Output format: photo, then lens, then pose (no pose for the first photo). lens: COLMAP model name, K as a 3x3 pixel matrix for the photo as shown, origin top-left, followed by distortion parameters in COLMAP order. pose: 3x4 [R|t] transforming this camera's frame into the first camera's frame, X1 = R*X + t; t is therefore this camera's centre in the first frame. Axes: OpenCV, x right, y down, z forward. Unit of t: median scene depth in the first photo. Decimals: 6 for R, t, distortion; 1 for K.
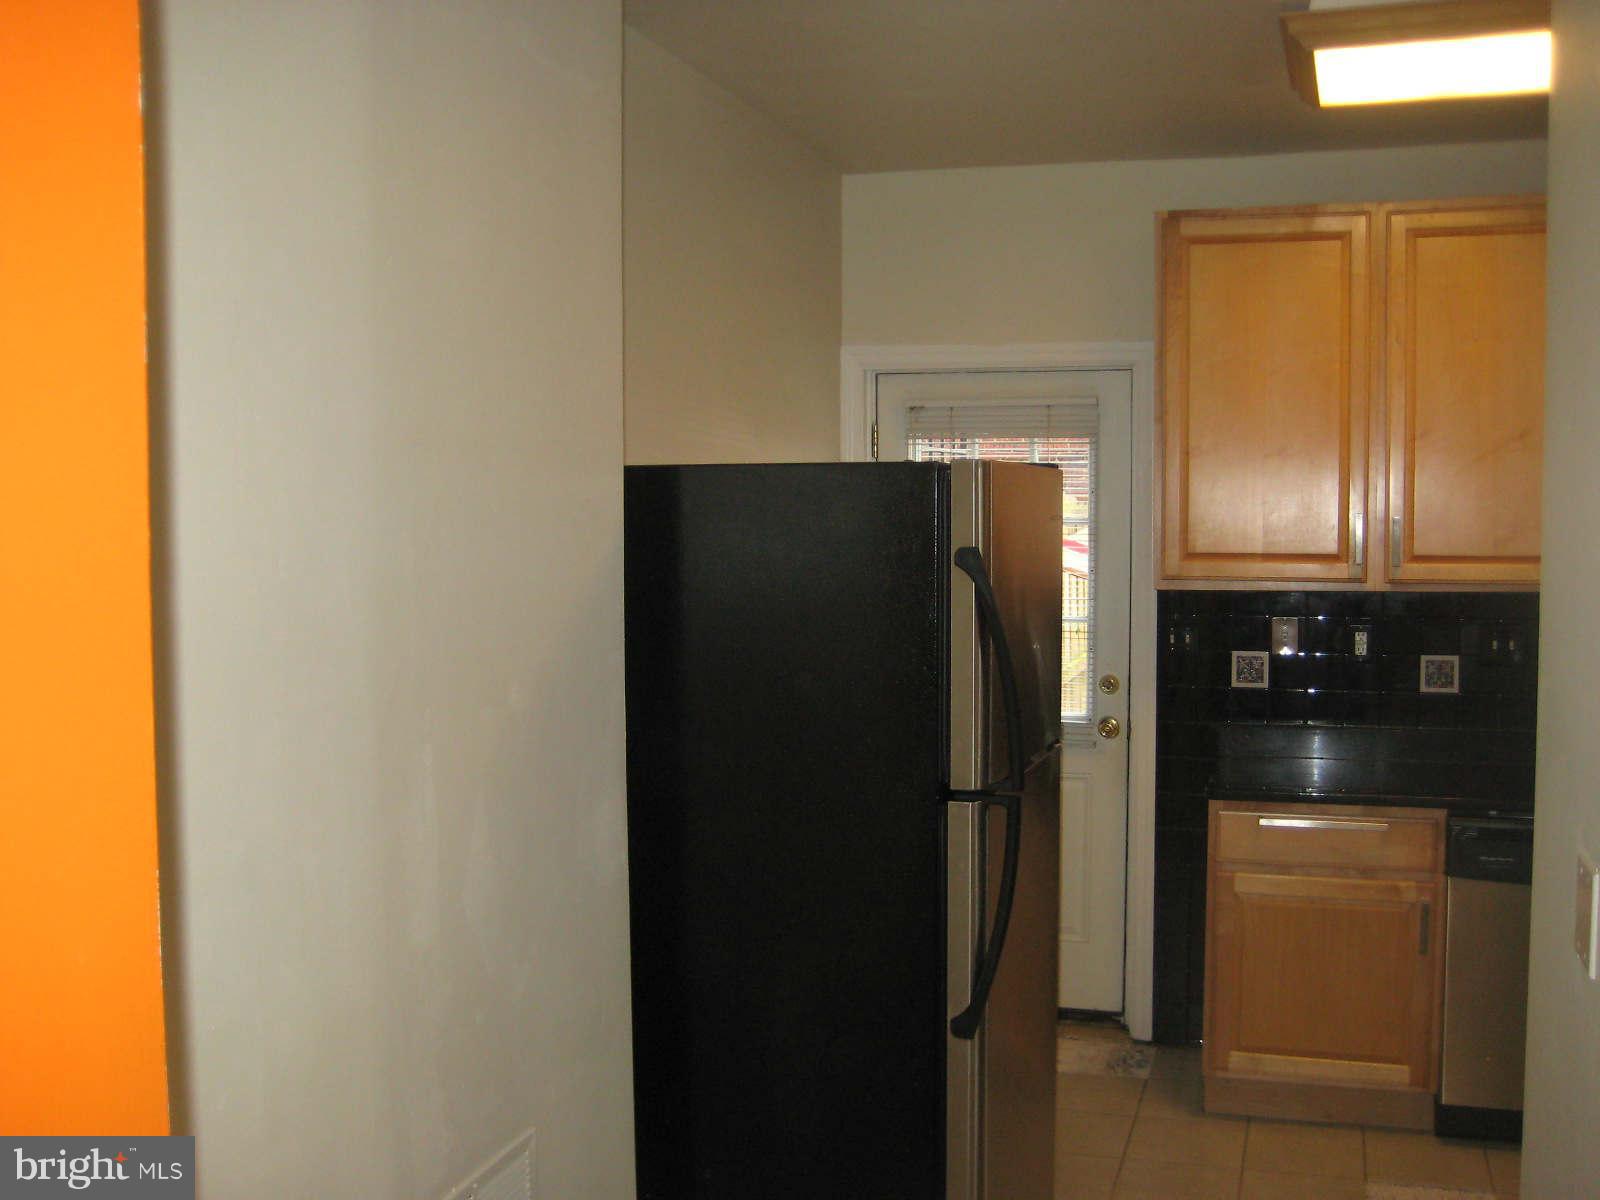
lens RADIAL K [[1686.1, 0, 800.0], [0, 1686.1, 600.0], [0, 0, 1]] dist [-0.164033, 0.240961]
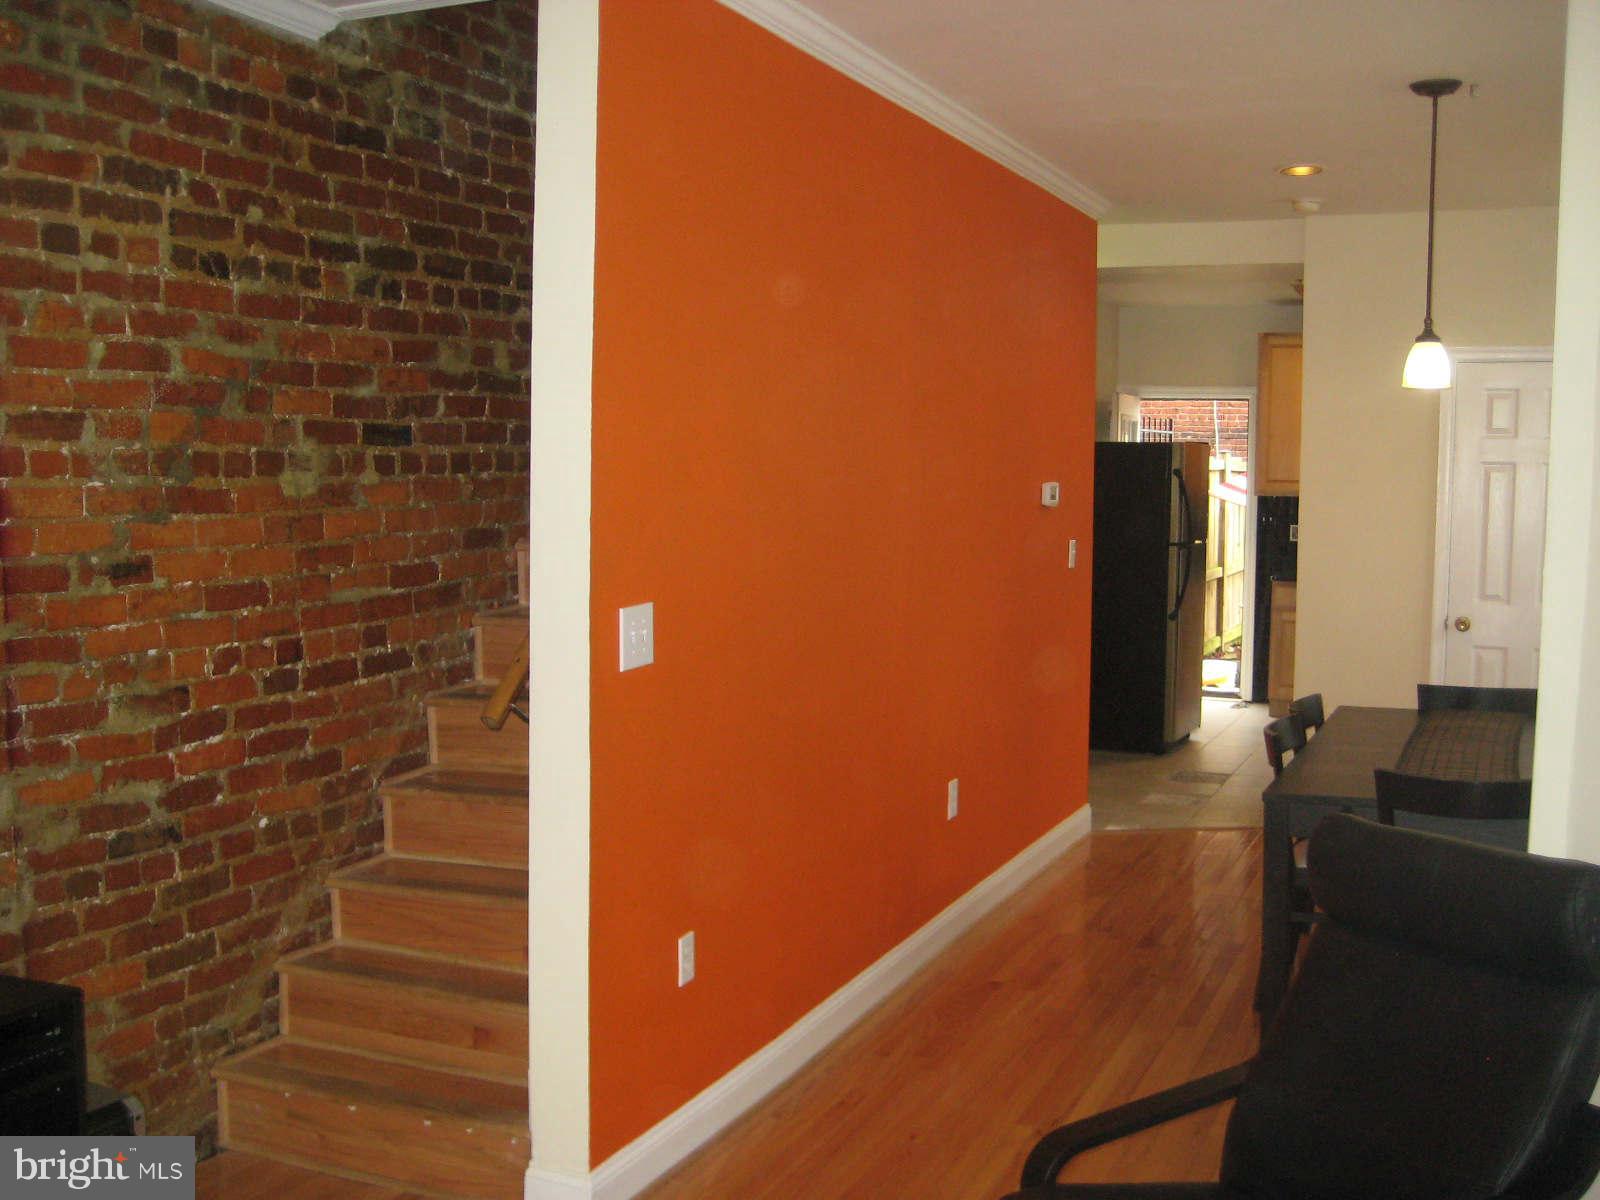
lens RADIAL K [[1686.1, 0, 800.0], [0, 1686.1, 600.0], [0, 0, 1]] dist [-0.164033, 0.240961]
pose [[0.993477, 0.017067, -0.112744, -0.166254], [-0.012302, 0.999007, 0.042826, 0.052482], [0.113363, -0.041160, 0.992701, -1.512002]]
